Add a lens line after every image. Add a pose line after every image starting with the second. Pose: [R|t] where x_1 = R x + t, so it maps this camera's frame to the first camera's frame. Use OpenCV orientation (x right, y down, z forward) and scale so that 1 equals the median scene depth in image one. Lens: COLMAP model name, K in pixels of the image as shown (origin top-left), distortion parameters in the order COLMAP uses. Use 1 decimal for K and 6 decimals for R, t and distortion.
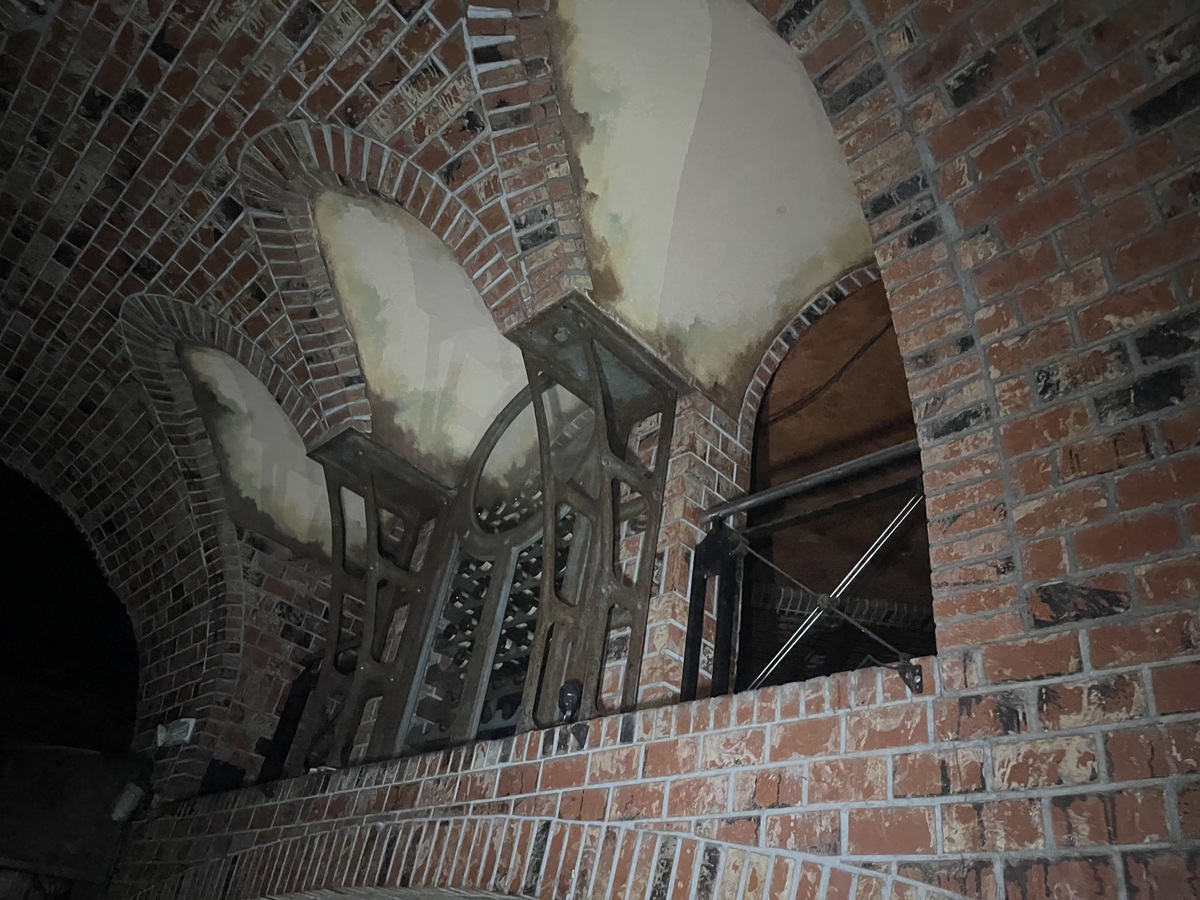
lens RADIAL K [[907.8, 0, 601.5], [0, 907.8, 451.9], [0, 0, 1]] dist [0.077886, -0.106153]
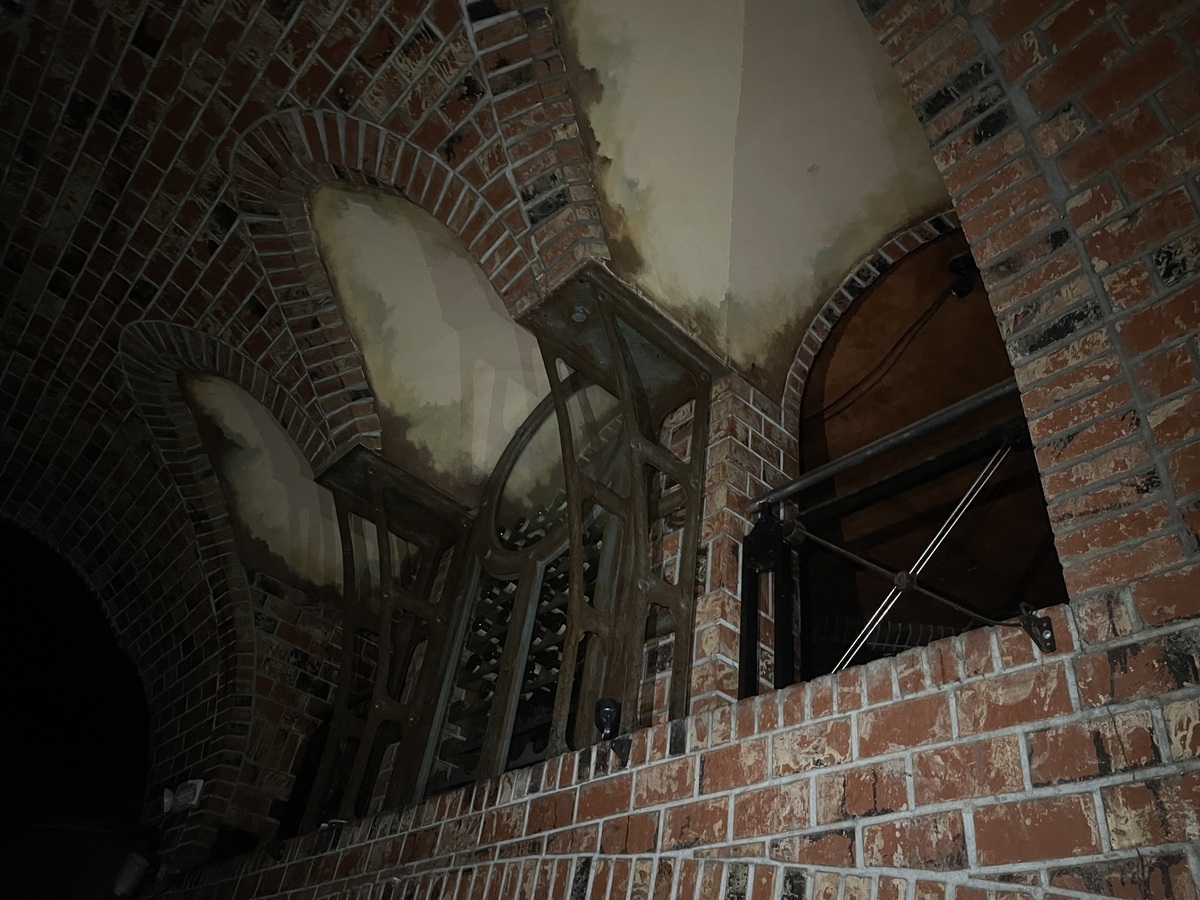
lens RADIAL K [[907.8, 0, 599.4], [0, 907.8, 441.1], [0, 0, 1]] dist [0.077886, -0.106153]
pose [[0.997939, -0.053990, -0.034694, 0.000698], [0.050887, 0.995096, -0.084820, 0.076693], [0.039104, 0.082880, 0.995792, 0.112808]]
